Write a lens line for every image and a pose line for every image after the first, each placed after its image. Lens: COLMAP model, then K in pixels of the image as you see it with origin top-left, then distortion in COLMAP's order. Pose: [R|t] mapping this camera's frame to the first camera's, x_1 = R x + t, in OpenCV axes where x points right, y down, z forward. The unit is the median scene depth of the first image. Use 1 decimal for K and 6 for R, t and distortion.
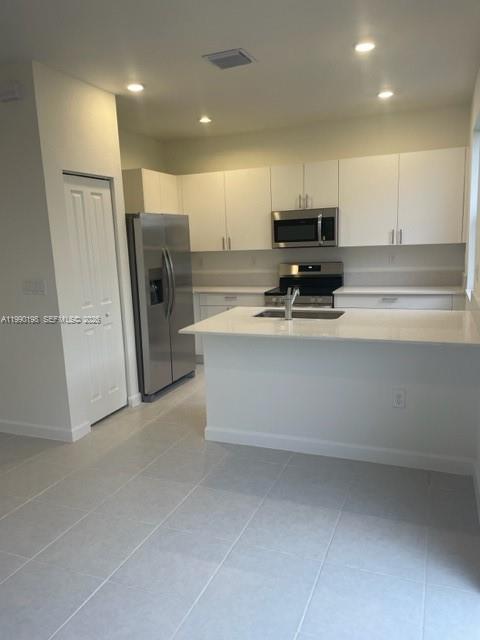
lens RADIAL K [[480.6, 0, 240.9], [0, 480.6, 317.1], [0, 0, 1]] dist [0.092259, -0.130123]
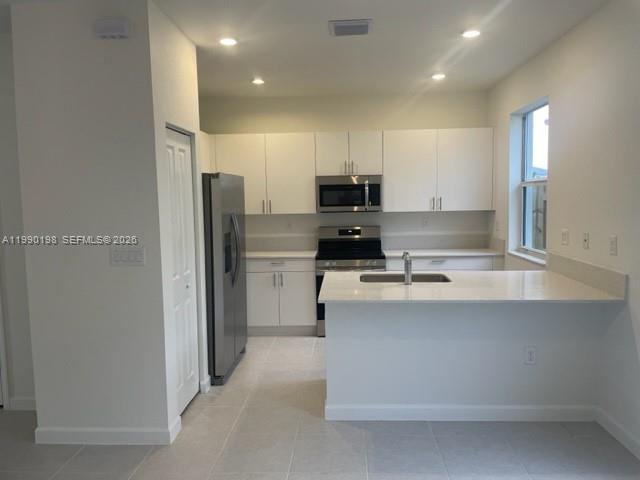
lens RADIAL K [[480.6, 0, 324.6], [0, 480.6, 231.4], [0, 0, 1]] dist [0.092259, -0.130123]
pose [[0.943331, -0.001079, 0.331850, -0.271151], [0.034805, 0.994801, -0.095703, -0.008974], [-0.330022, 0.101829, 0.938465, 0.074980]]
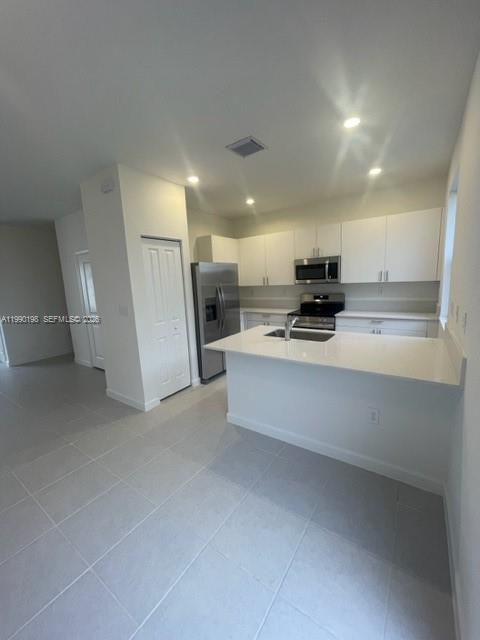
lens RADIAL K [[256.2, 0, 240.0], [0, 256.2, 320.0], [0, 0, 1]] dist [-0.010524, 0.000040]
pose [[0.974640, 0.028275, -0.221985, 0.085903], [-0.027163, 0.999599, 0.008063, -0.035294], [0.222124, -0.001829, 0.975017, 0.200210]]
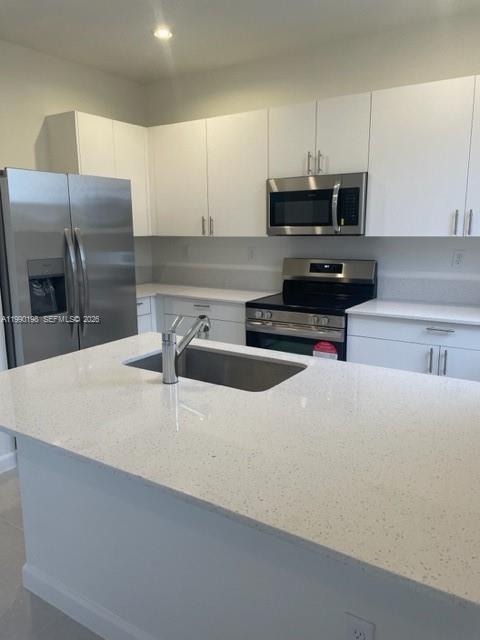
lens RADIAL K [[480.6, 0, 240.9], [0, 480.6, 317.1], [0, 0, 1]] dist [0.092259, -0.130123]
pose [[0.980420, 0.066596, -0.185315, 0.174063], [-0.061696, 0.997579, 0.032091, -0.054476], [0.187003, -0.020029, 0.982155, 0.371236]]
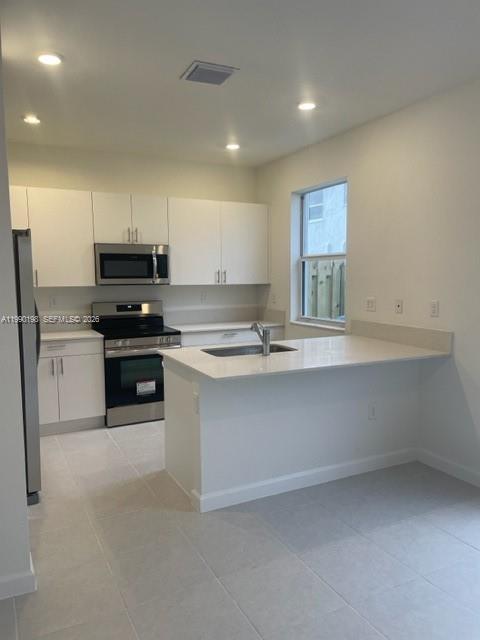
lens RADIAL K [[482.2, 0, 241.7], [0, 482.2, 321.4], [0, 0, 1]] dist [0.095026, -0.140417]
pose [[0.660233, -0.038597, 0.750069, -0.452168], [0.103520, 0.993823, -0.039981, -0.019256], [-0.743893, 0.104044, 0.660150, 0.266918]]
